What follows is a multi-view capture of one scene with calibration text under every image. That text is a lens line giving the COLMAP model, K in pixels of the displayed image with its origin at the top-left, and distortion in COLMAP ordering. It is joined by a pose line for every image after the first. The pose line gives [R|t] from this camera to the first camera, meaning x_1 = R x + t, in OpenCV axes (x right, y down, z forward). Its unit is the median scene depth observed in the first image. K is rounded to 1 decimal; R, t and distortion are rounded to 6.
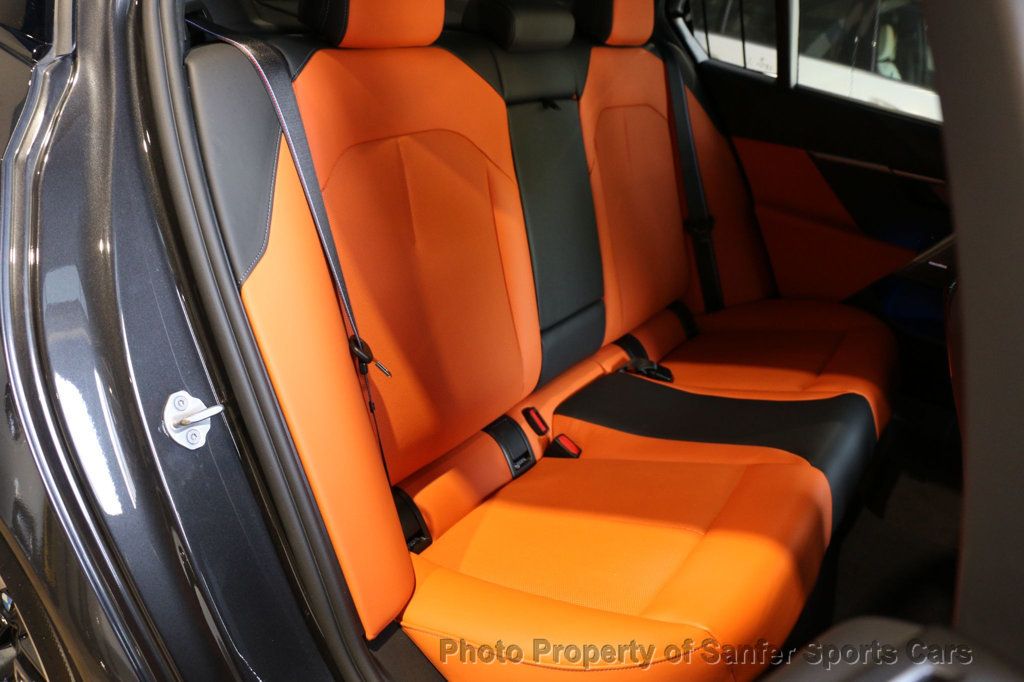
lens RADIAL K [[862.5, 0, 512.0], [0, 862.5, 341.0], [0, 0, 1]] dist [-0.087117, 0.003177]
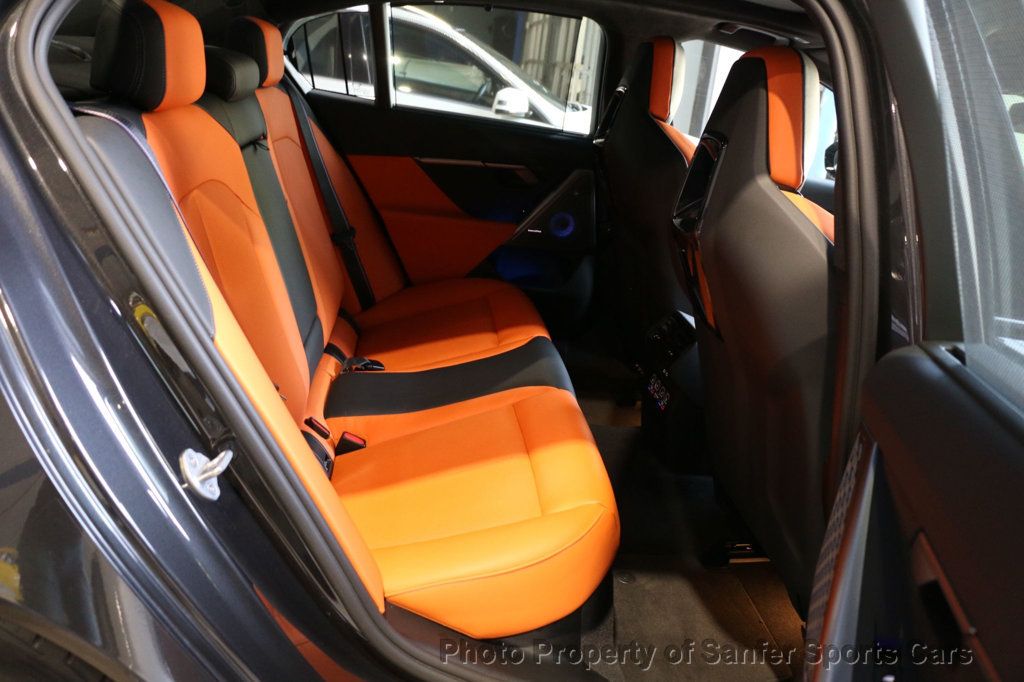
lens RADIAL K [[862.5, 0, 512.0], [0, 862.5, 341.0], [0, 0, 1]] dist [-0.087117, 0.003177]
pose [[0.791761, -0.238023, 0.562548, -0.299070], [0.247535, 0.966973, 0.060747, -0.016611], [-0.558427, 0.091153, 0.824530, -0.045299]]
